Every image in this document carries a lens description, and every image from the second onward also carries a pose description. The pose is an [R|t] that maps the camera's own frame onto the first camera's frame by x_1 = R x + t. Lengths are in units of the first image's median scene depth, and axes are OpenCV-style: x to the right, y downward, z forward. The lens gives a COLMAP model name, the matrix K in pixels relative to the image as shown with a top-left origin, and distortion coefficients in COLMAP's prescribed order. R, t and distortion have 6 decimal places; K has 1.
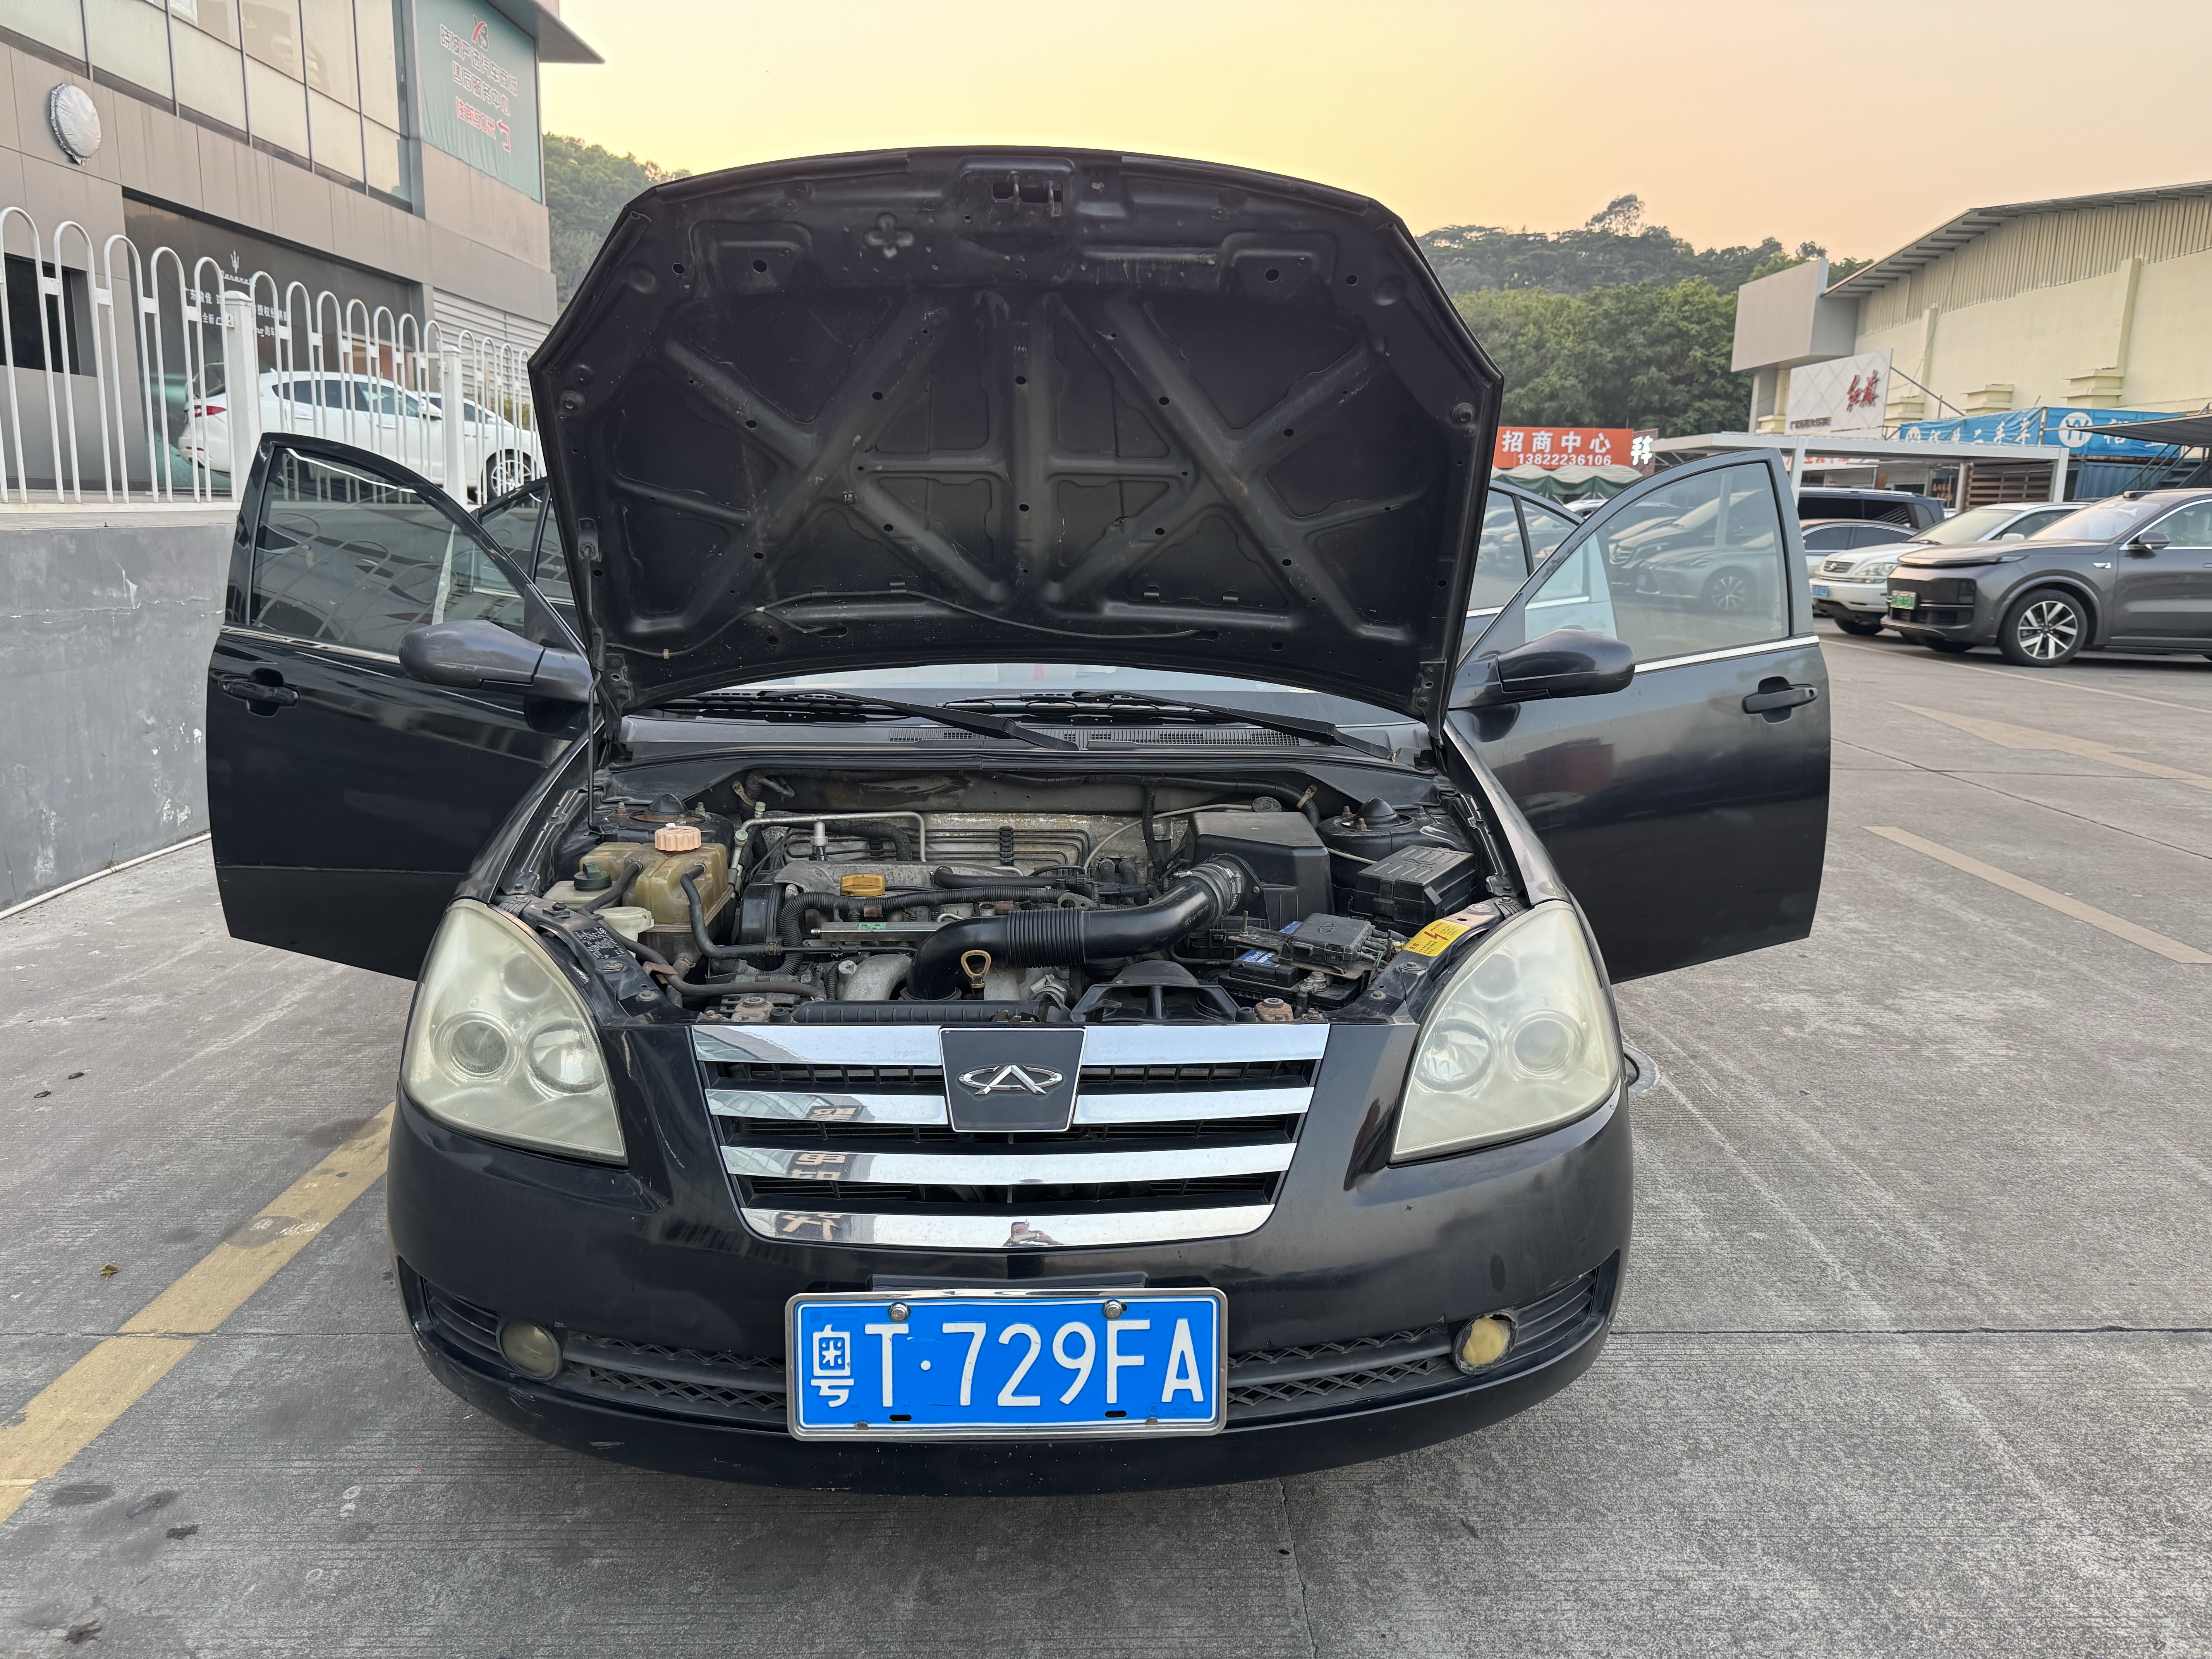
lens RADIAL K [[1554.1, 0, 1108.4], [0, 1554.1, 833.9], [0, 0, 1]] dist [0.003703, -0.010544]
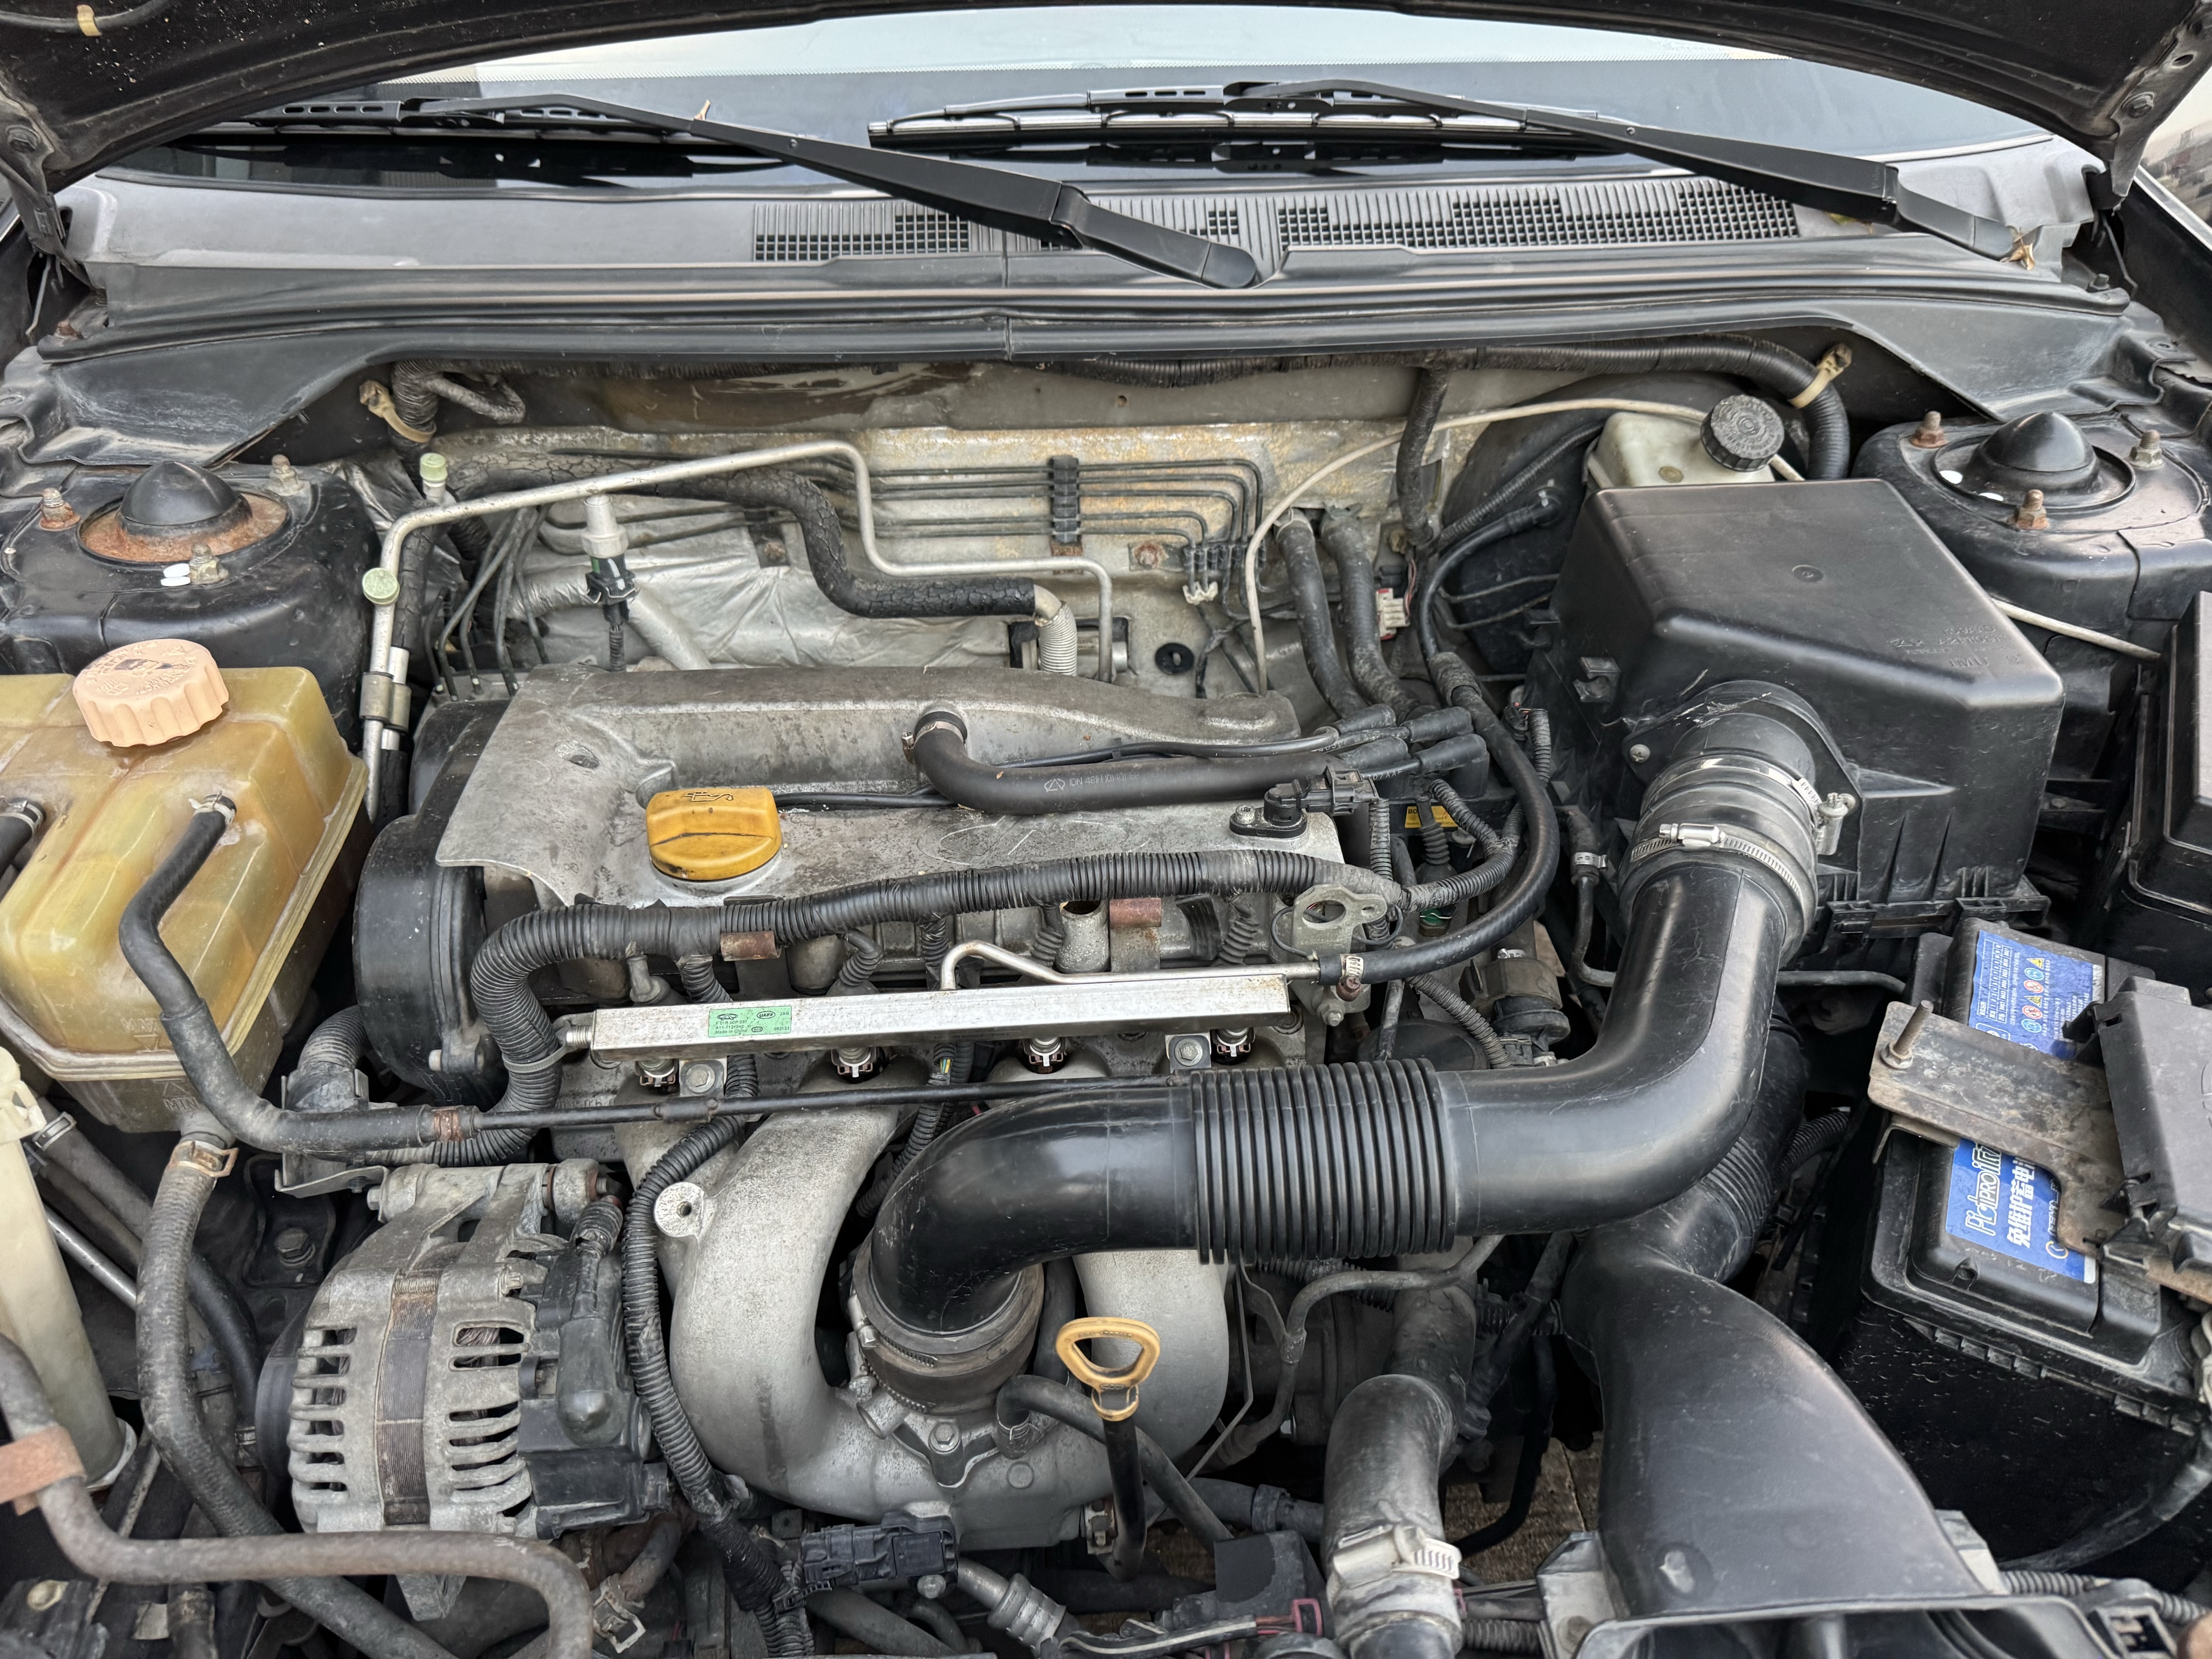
lens RADIAL K [[1532.0, 0, 1066.1], [0, 1532.0, 831.3], [0, 0, 1]] dist [-0.005676, -0.004317]
pose [[0.999700, -0.024160, 0.004048, -0.070196], [0.019772, 0.893359, 0.448908, -0.100405], [-0.014462, -0.448693, 0.893569, 0.601829]]
